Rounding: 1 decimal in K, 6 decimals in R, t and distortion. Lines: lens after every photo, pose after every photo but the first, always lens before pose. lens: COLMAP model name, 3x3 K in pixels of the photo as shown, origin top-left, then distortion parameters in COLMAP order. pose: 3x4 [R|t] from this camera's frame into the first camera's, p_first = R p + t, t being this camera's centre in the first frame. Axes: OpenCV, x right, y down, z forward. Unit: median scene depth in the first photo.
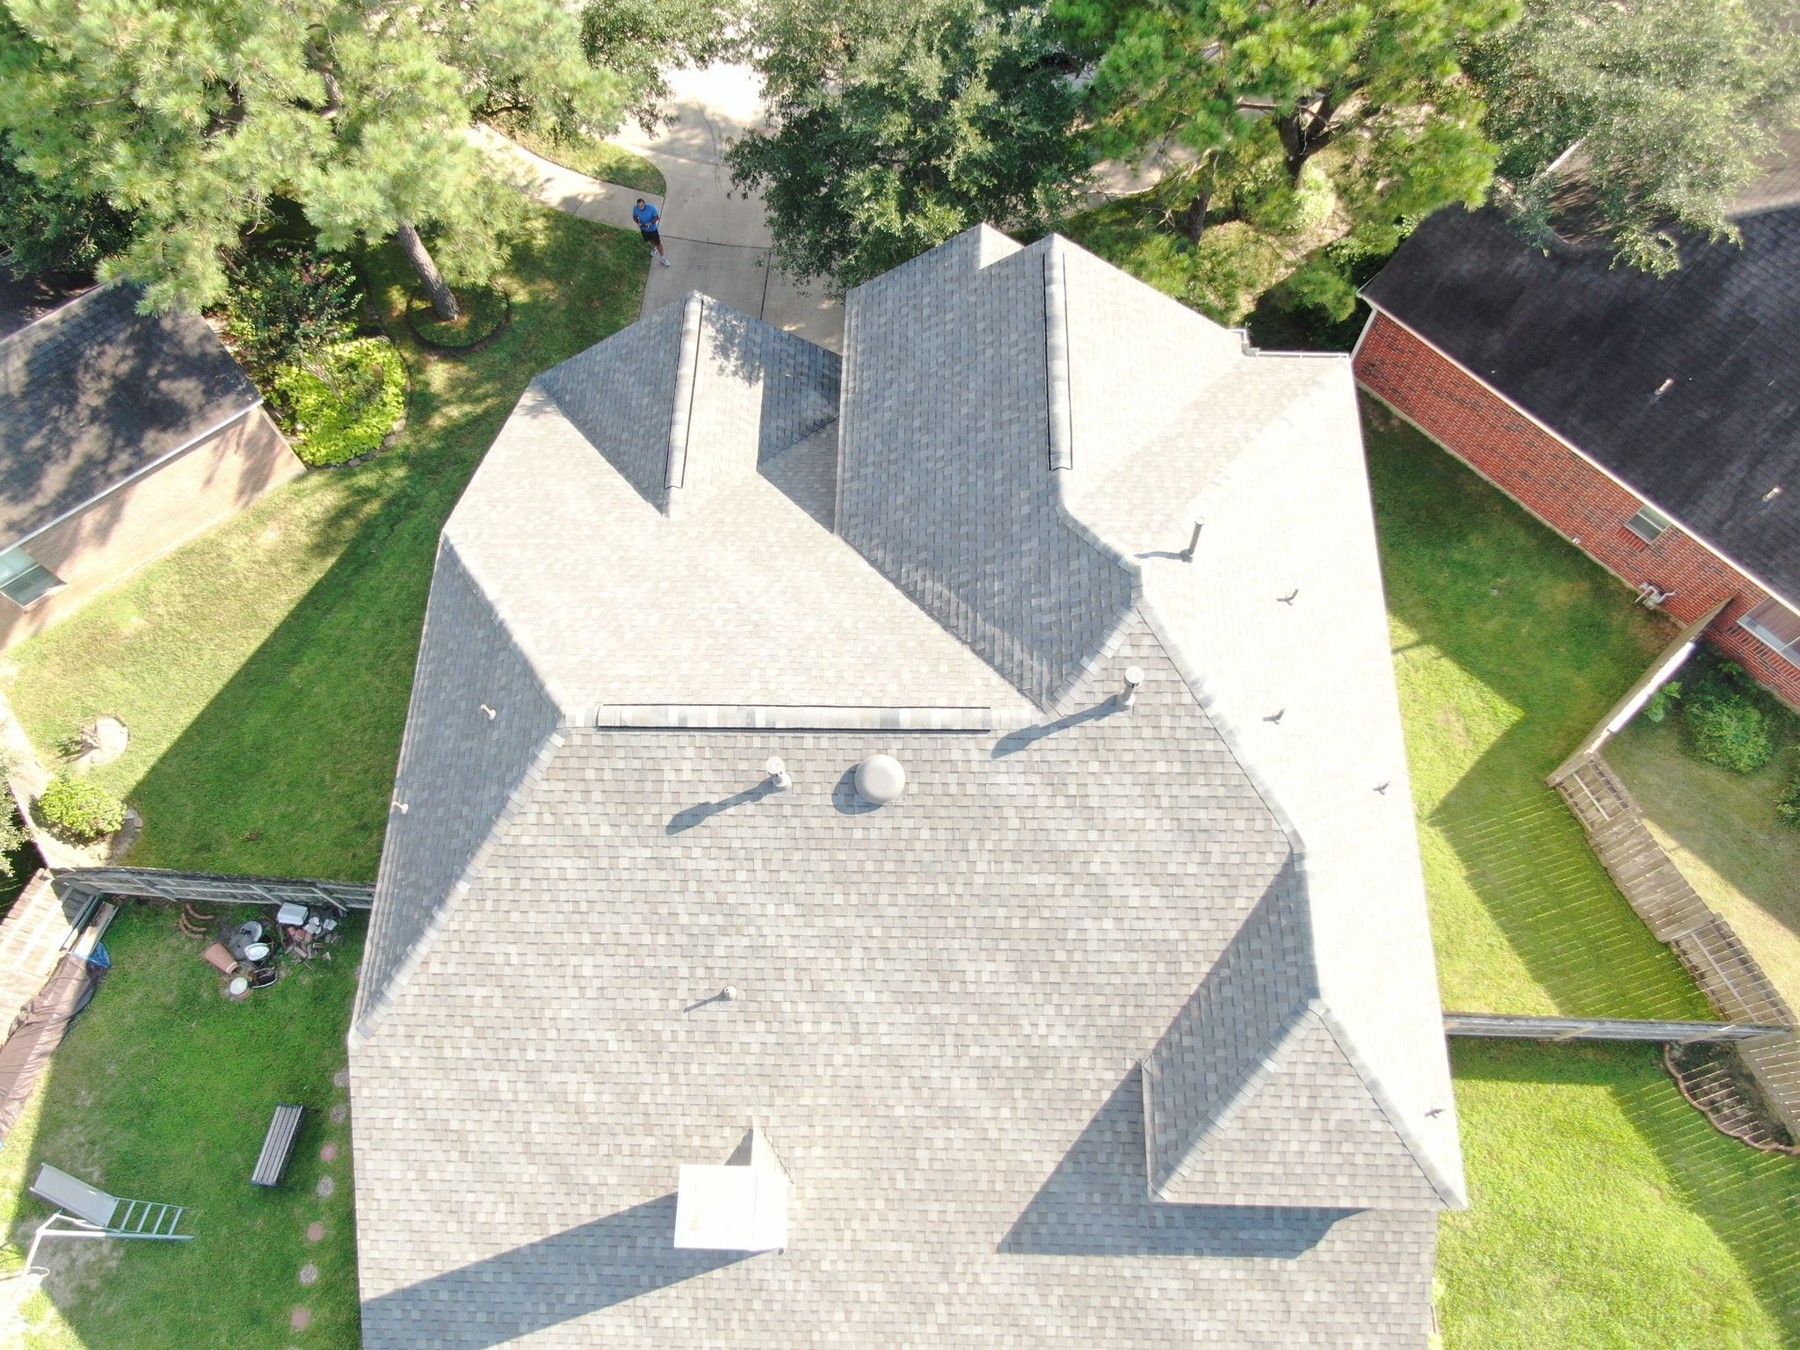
lens RADIAL K [[1303.4, 0, 906.2], [0, 1303.4, 675.4], [0, 0, 1]] dist [-0.011241, 0.003434]
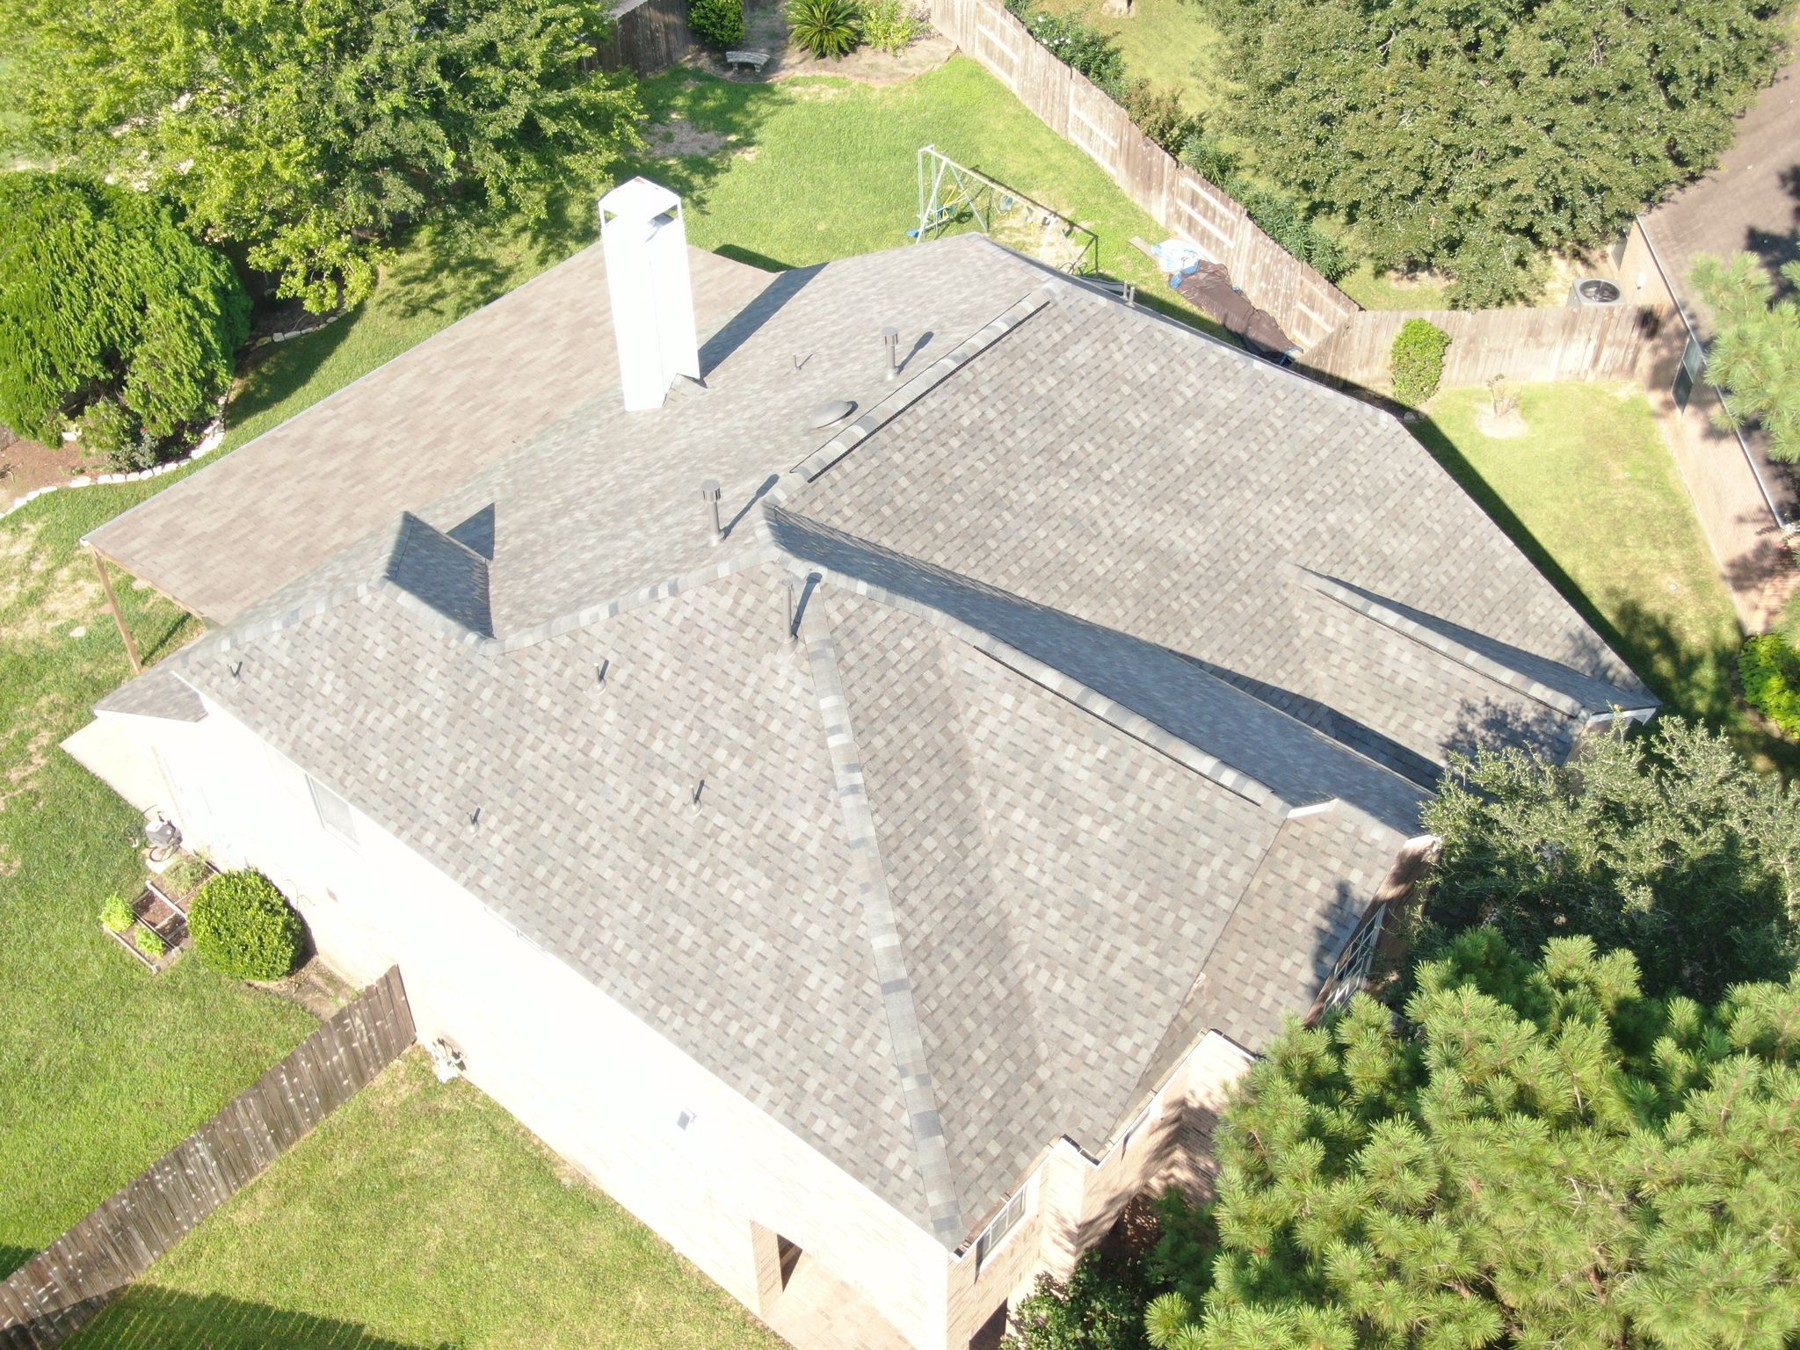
lens RADIAL K [[1980.4, 0, 895.5], [0, 1980.4, 671.3], [0, 0, 1]] dist [0.006692, 0.000000]
pose [[-0.625505, 0.565699, -0.537334, 0.764131], [-0.708737, -0.123998, 0.694490, -0.905230], [0.326244, 0.815236, 0.478493, 0.371582]]
